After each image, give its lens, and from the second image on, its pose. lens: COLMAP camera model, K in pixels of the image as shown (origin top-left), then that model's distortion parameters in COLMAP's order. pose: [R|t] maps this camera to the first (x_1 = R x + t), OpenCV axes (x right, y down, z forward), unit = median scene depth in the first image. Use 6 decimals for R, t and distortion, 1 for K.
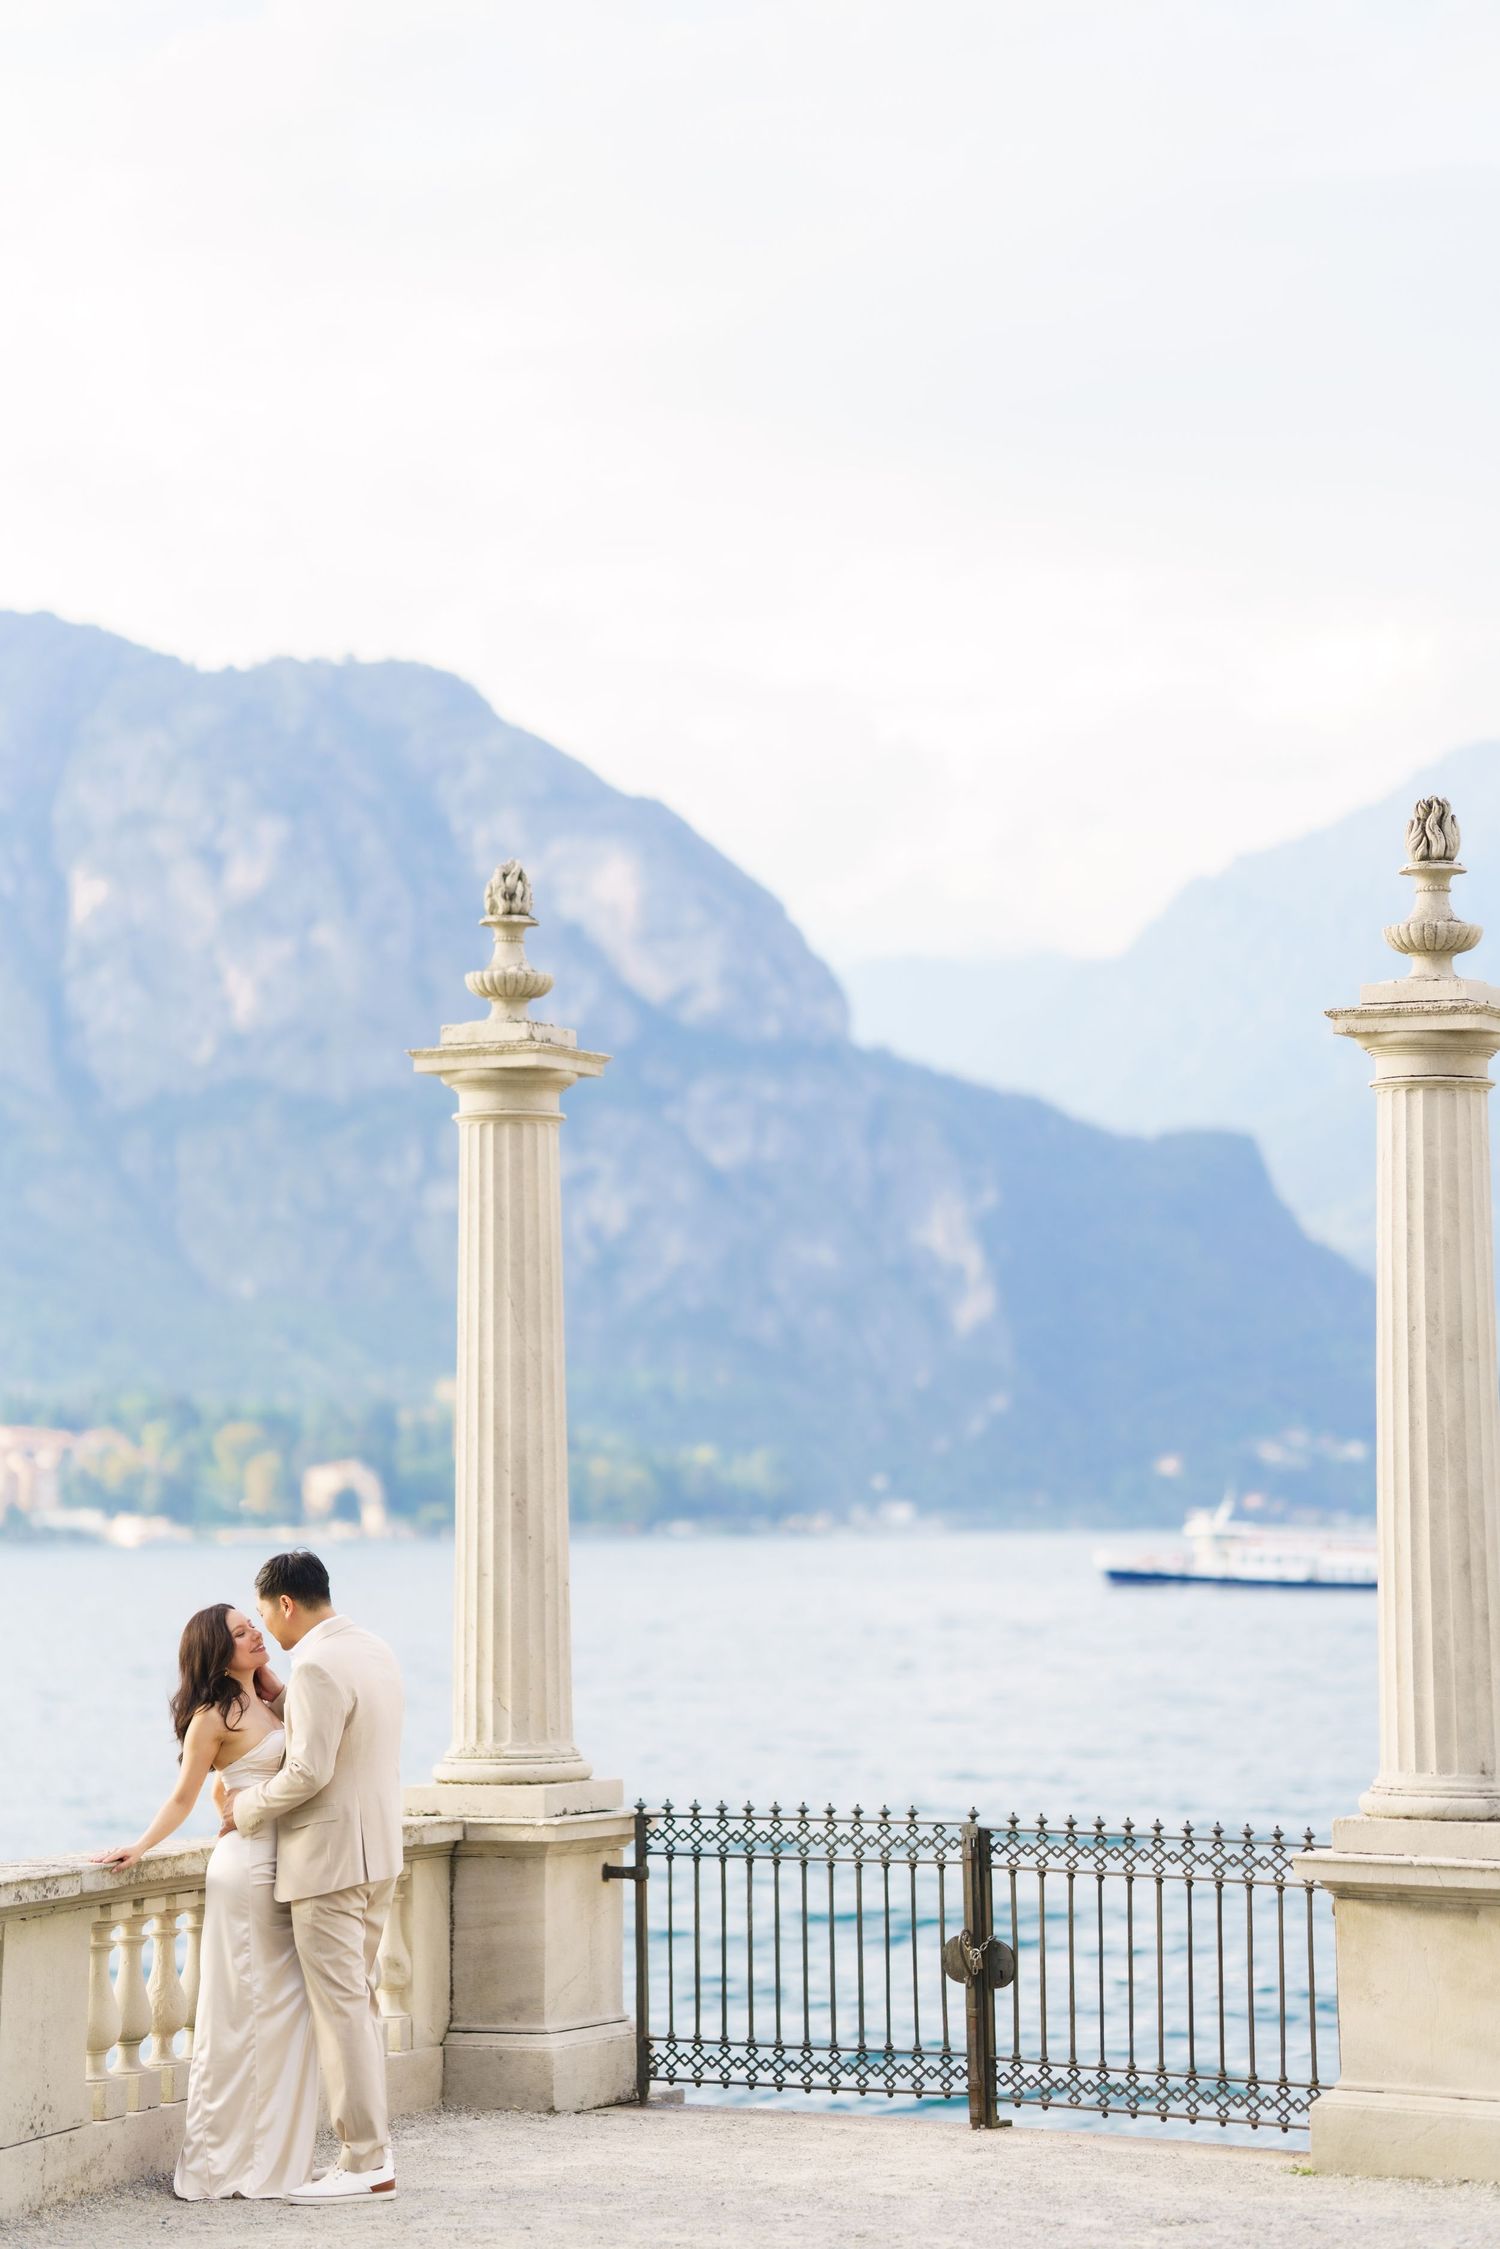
lens RADIAL K [[5291.5, 0, 751.5], [0, 5291.5, 1115.6], [0, 0, 1]] dist [0.609108, 1.091319]
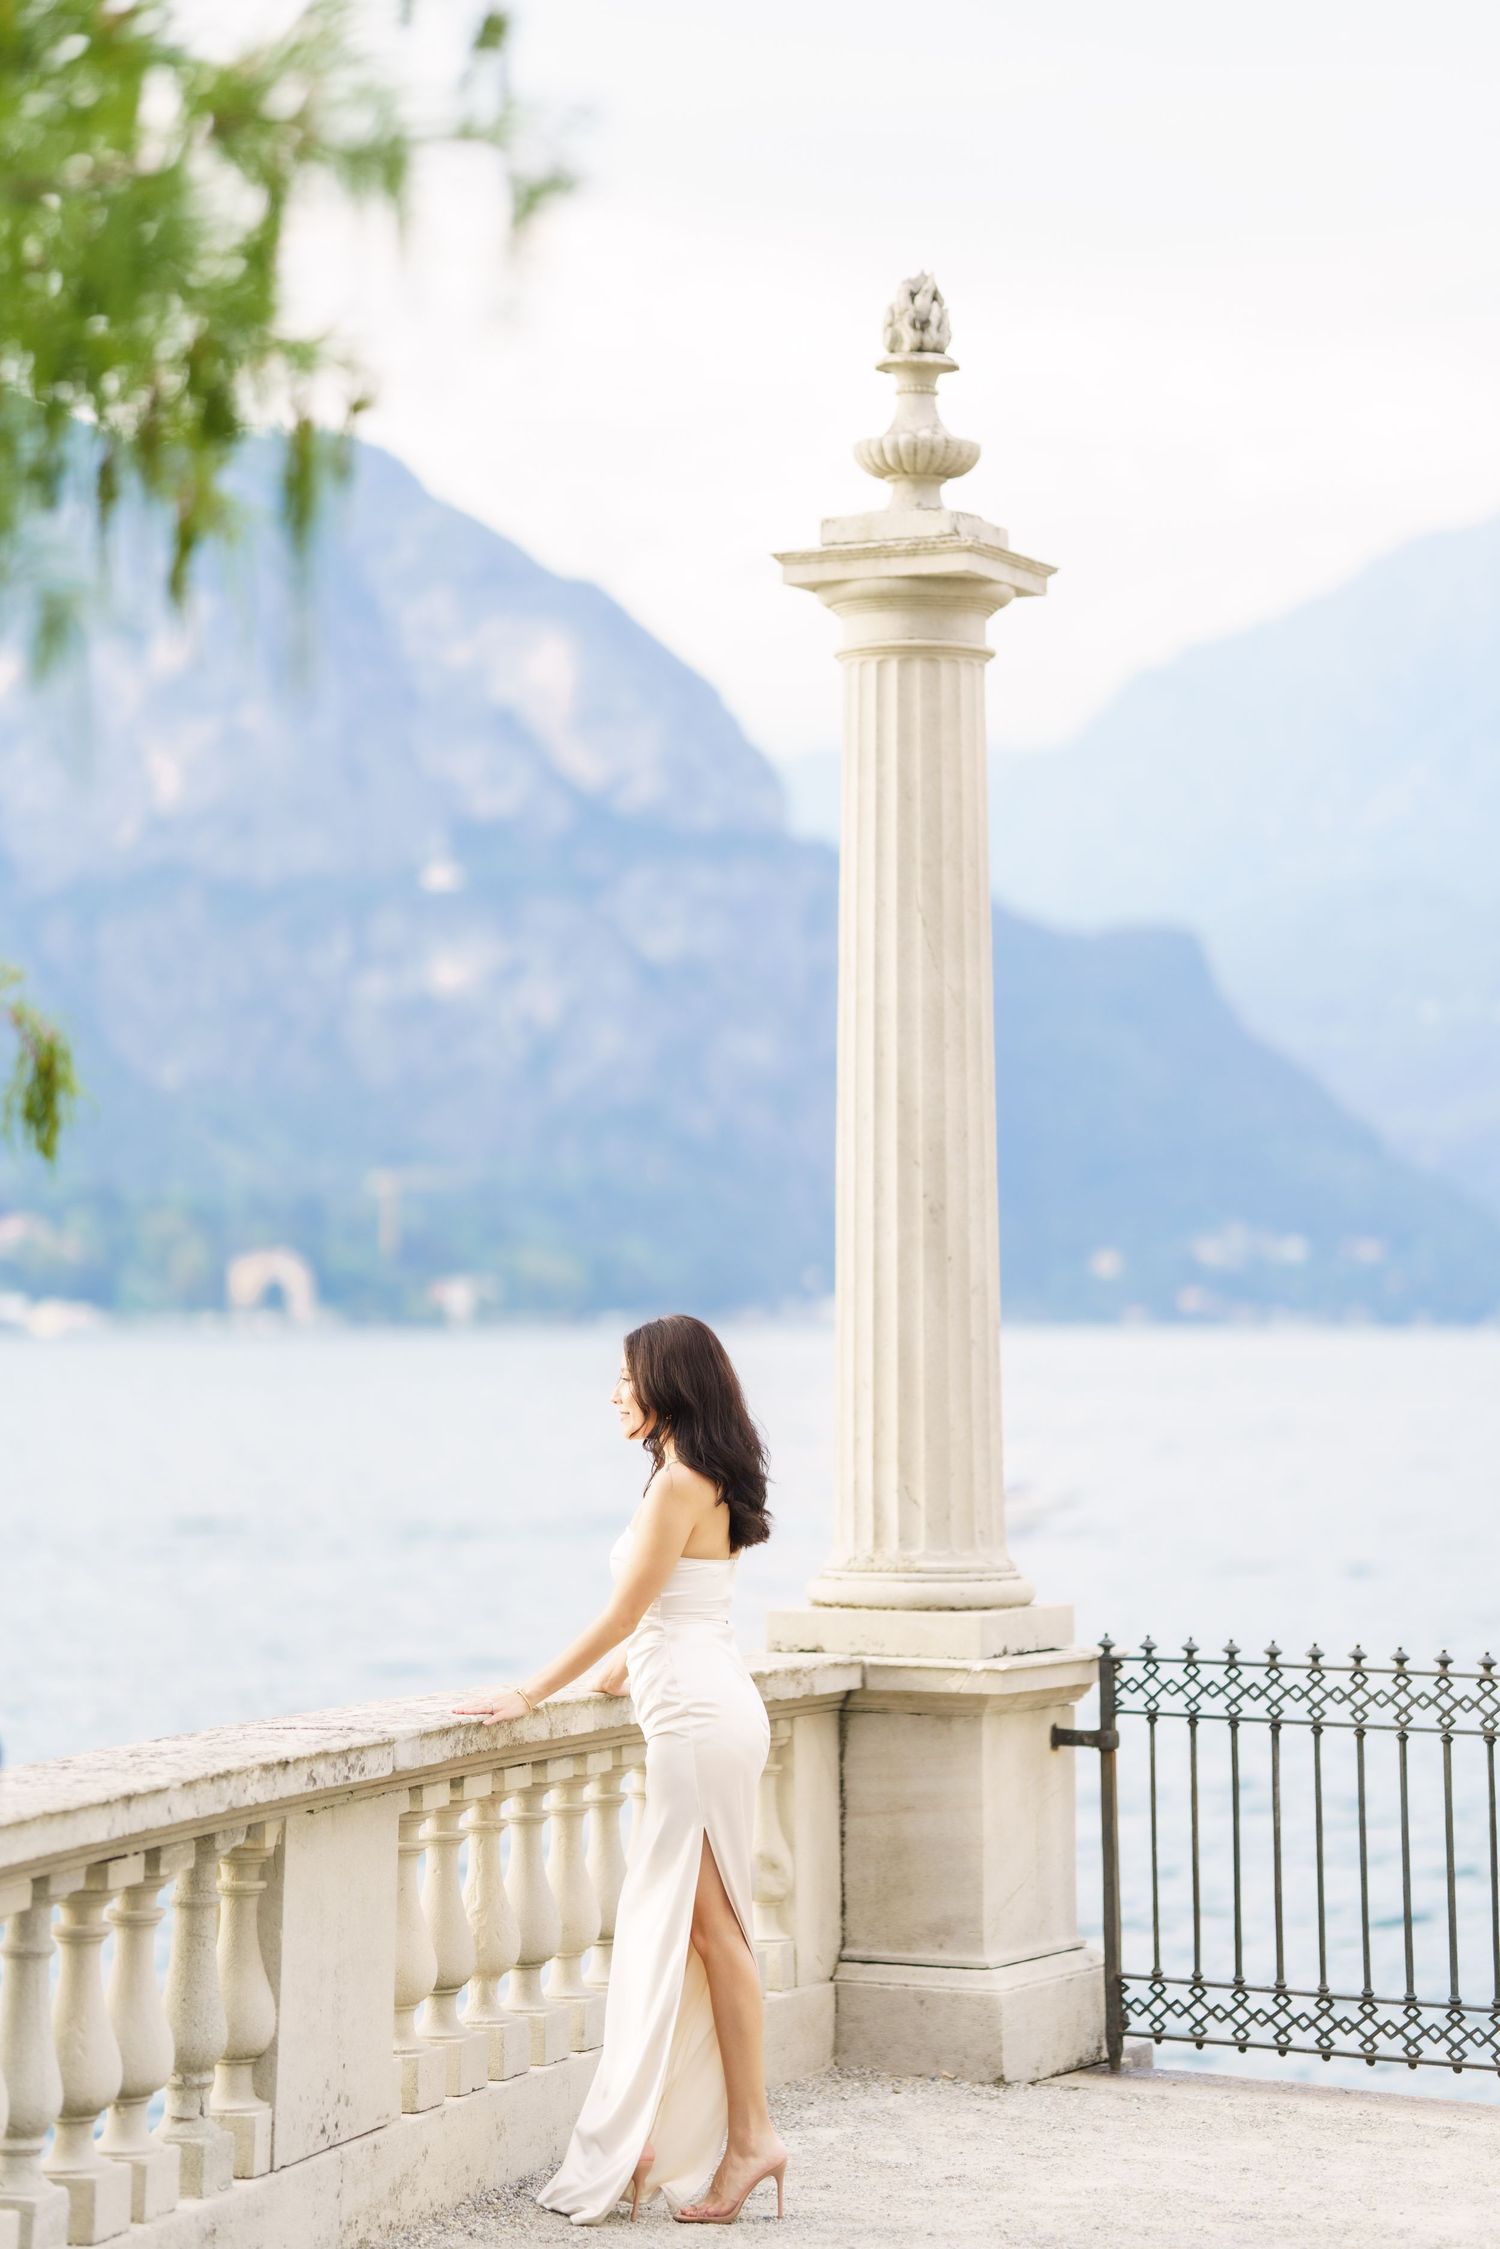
lens RADIAL K [[5349.9, 0, 747.9], [0, 5349.9, 1115.3], [0, 0, 1]] dist [0.643742, 1.024843]
pose [[0.999873, 0.009276, 0.012939, -0.077594], [-0.009765, 0.999219, 0.038288, 0.034434], [-0.012574, -0.038410, 0.999183, 0.305679]]
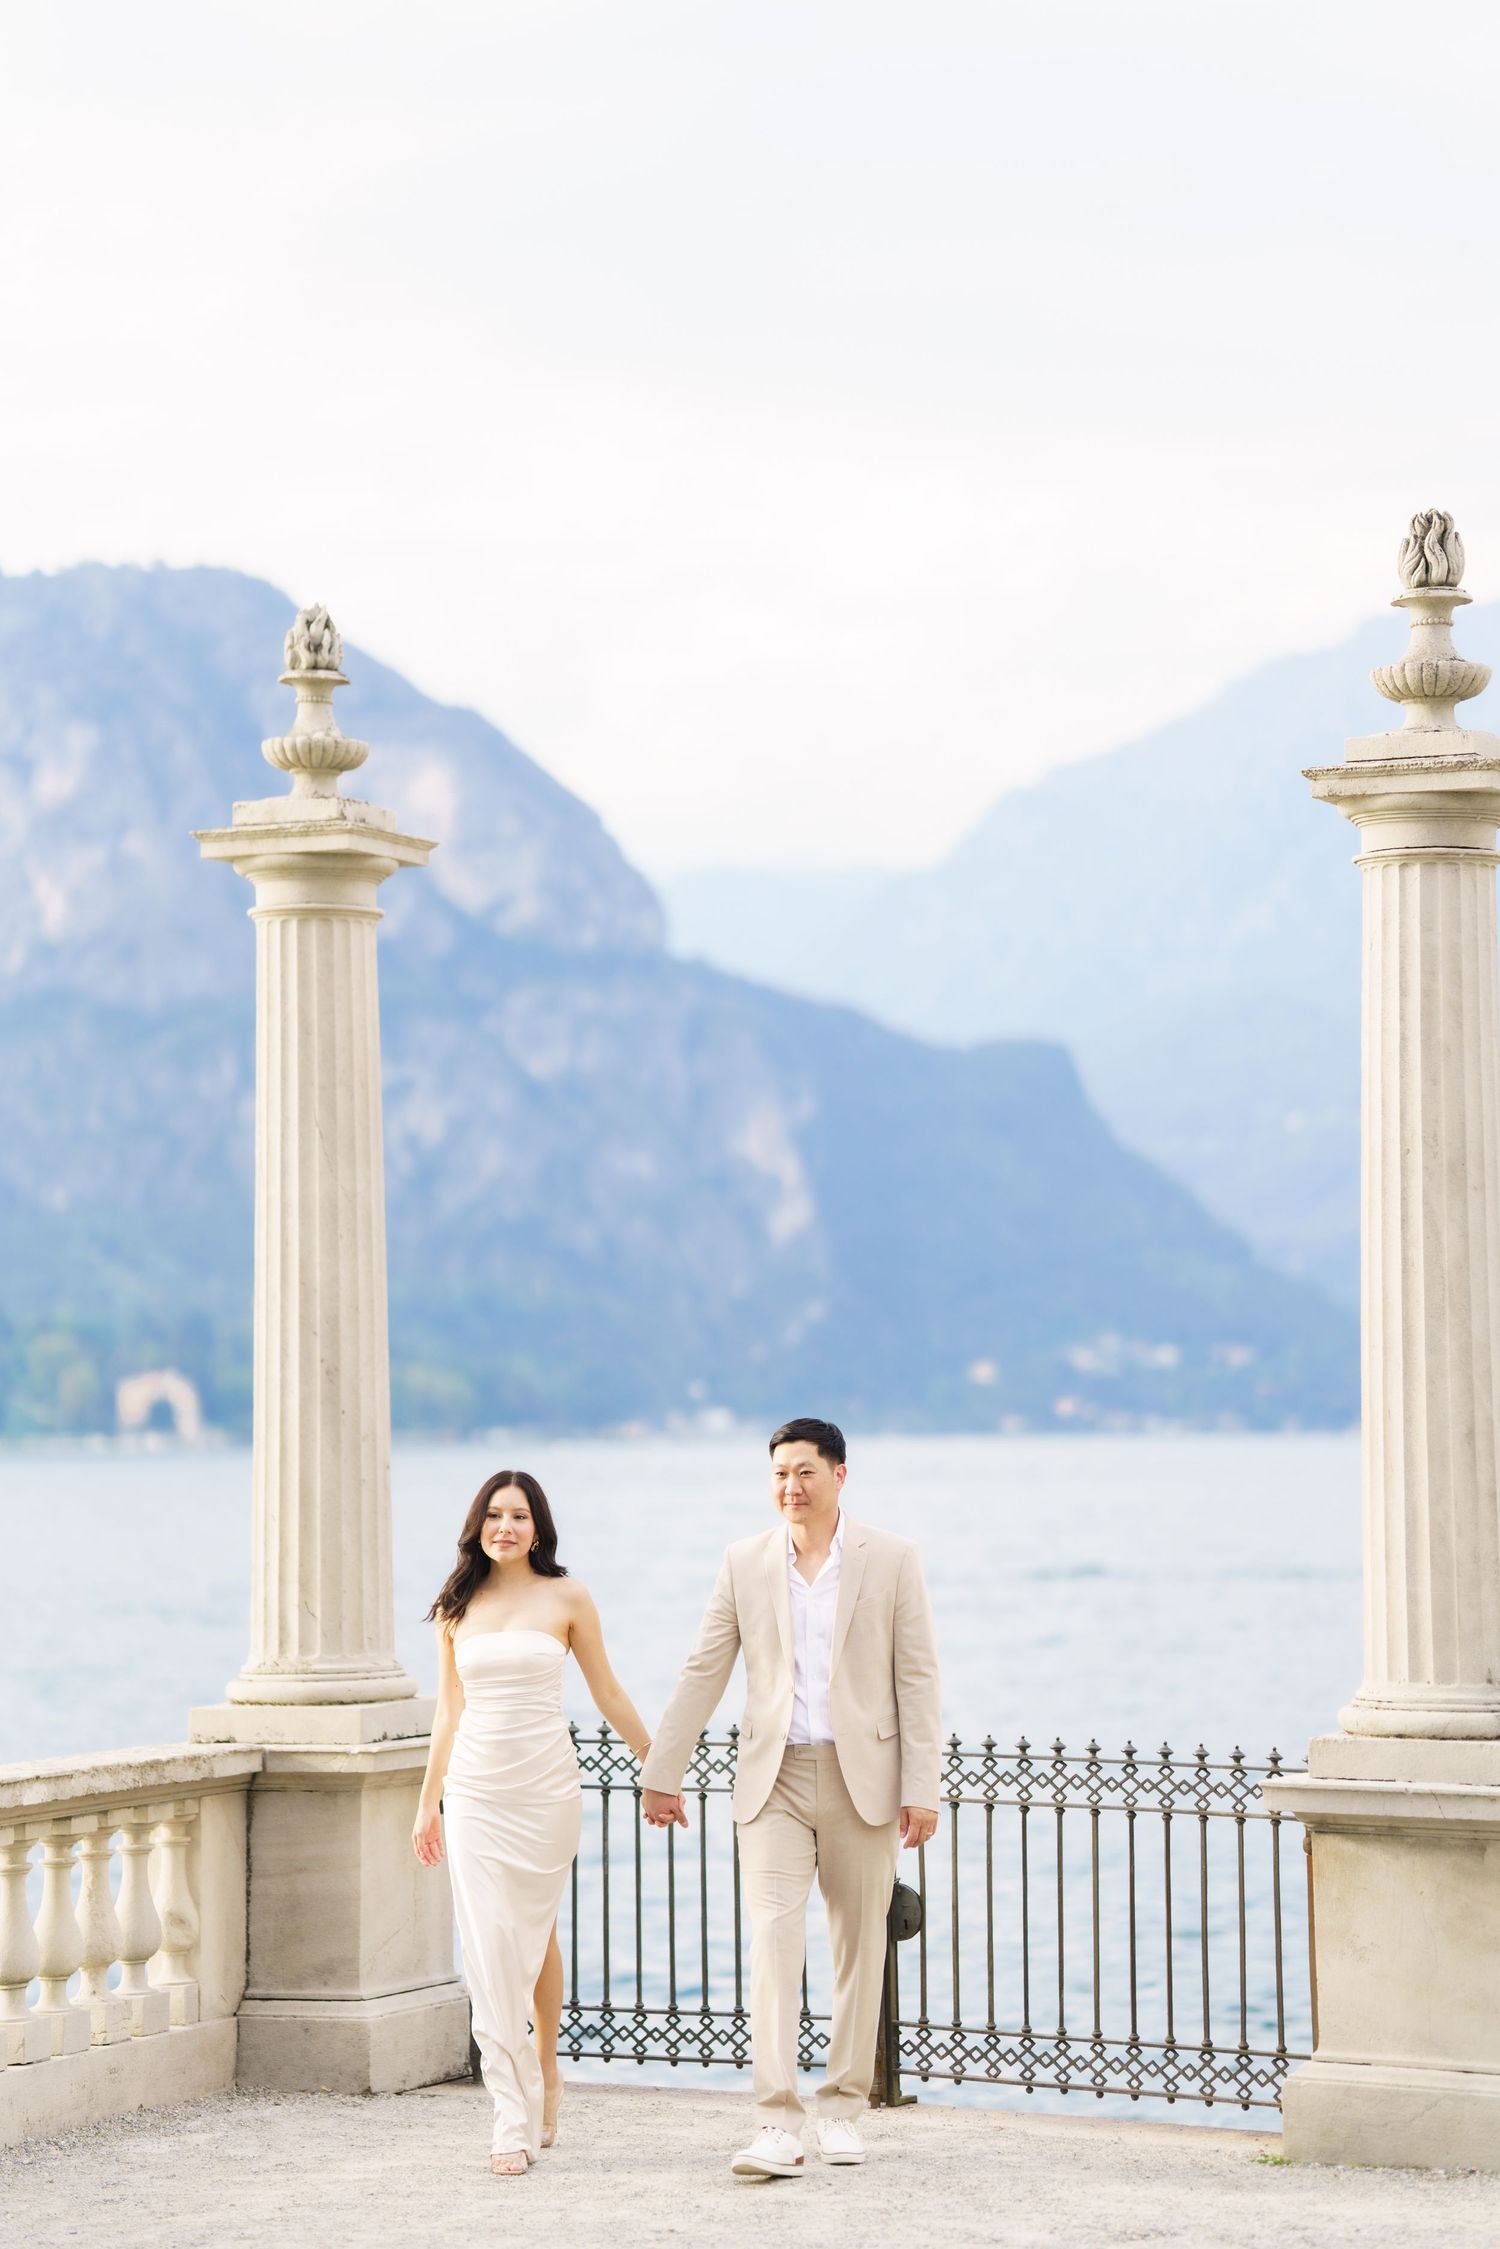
lens RADIAL K [[5263.4, 0, 755.9], [0, 5263.4, 1122.7], [0, 0, 1]] dist [0.649138, 0.755555]
pose [[0.999368, -0.001731, 0.035516, -0.006211], [0.001089, 0.999836, 0.018101, 0.018724], [-0.035541, -0.018051, 0.999205, 0.164529]]
